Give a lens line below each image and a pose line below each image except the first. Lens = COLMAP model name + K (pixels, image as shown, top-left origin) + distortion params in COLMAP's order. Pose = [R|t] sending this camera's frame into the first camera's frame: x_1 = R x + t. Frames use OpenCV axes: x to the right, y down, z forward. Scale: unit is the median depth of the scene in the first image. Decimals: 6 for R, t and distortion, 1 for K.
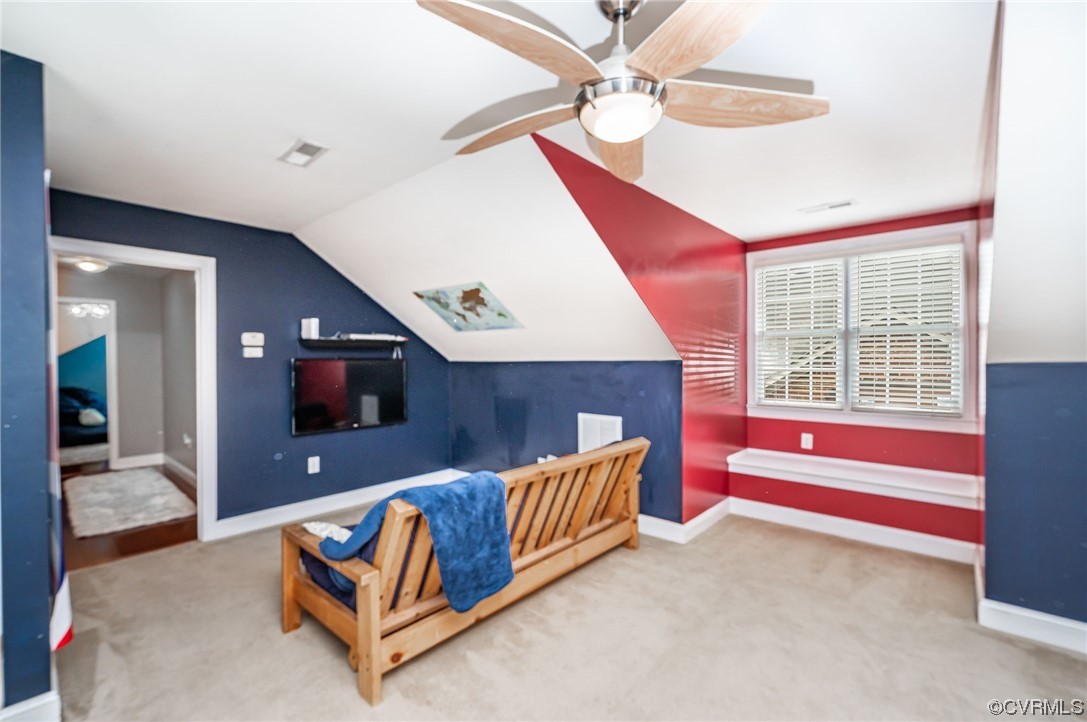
lens RADIAL K [[468.3, 0, 548.0], [0, 468.3, 359.7], [0, 0, 1]] dist [-0.002687, -0.000007]
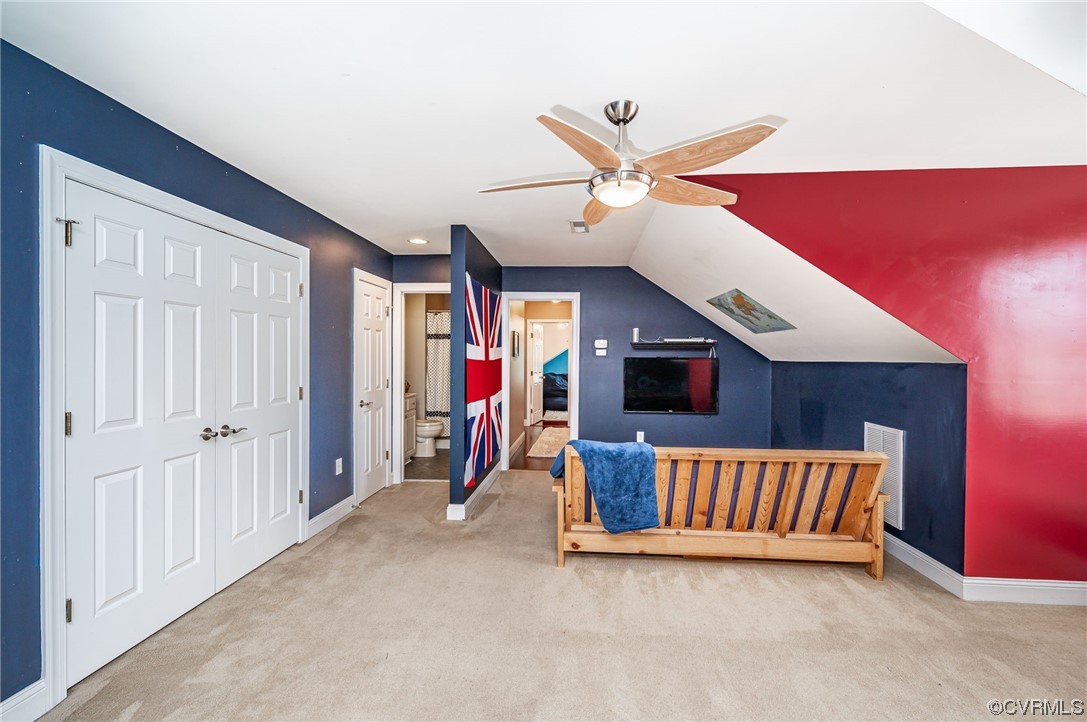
lens RADIAL K [[468.3, 0, 539.8], [0, 468.3, 357.1], [0, 0, 1]] dist [-0.002687, -0.000007]
pose [[0.593970, 0.008028, -0.804447, 0.454099], [-0.009113, 0.999953, 0.003250, -0.004865], [0.804436, 0.005401, 0.594015, -0.024312]]
